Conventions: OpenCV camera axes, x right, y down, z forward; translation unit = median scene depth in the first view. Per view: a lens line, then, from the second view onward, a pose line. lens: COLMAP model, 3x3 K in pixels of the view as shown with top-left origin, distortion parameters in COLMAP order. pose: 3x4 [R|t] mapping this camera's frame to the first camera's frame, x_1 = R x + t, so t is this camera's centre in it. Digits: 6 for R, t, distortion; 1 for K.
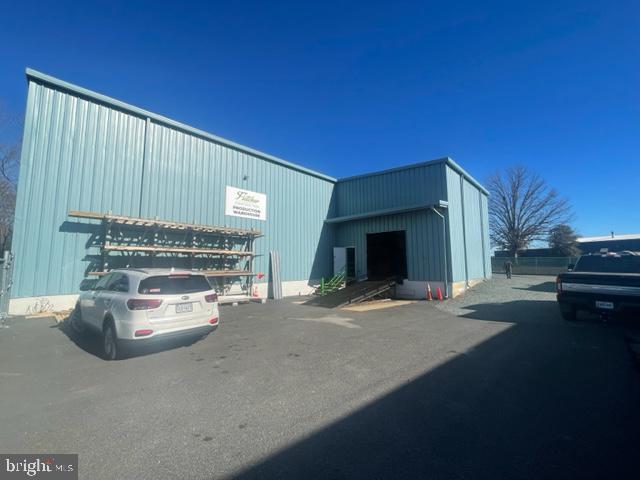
lens RADIAL K [[257.4, 0, 319.5], [0, 257.4, 240.9], [0, 0, 1]] dist [-0.001360, 0.000167]
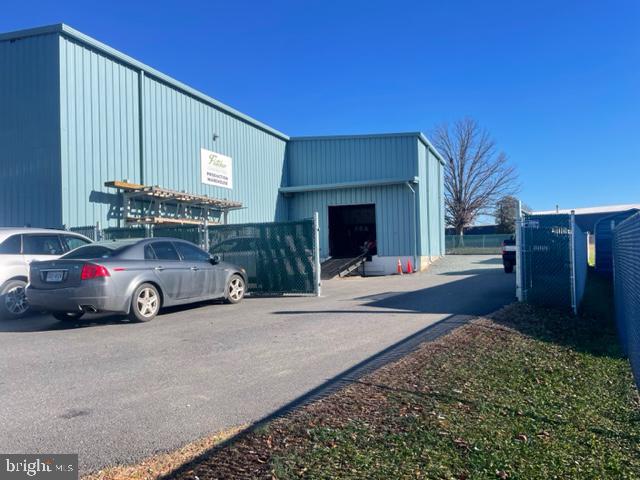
lens RADIAL K [[476.6, 0, 319.9], [0, 476.6, 243.2], [0, 0, 1]] dist [0.081942, -0.086340]
pose [[0.927786, -0.009842, 0.372983, -0.521497], [-0.015183, 0.997828, 0.064098, -0.006351], [-0.372804, -0.065132, 0.925622, -0.563822]]
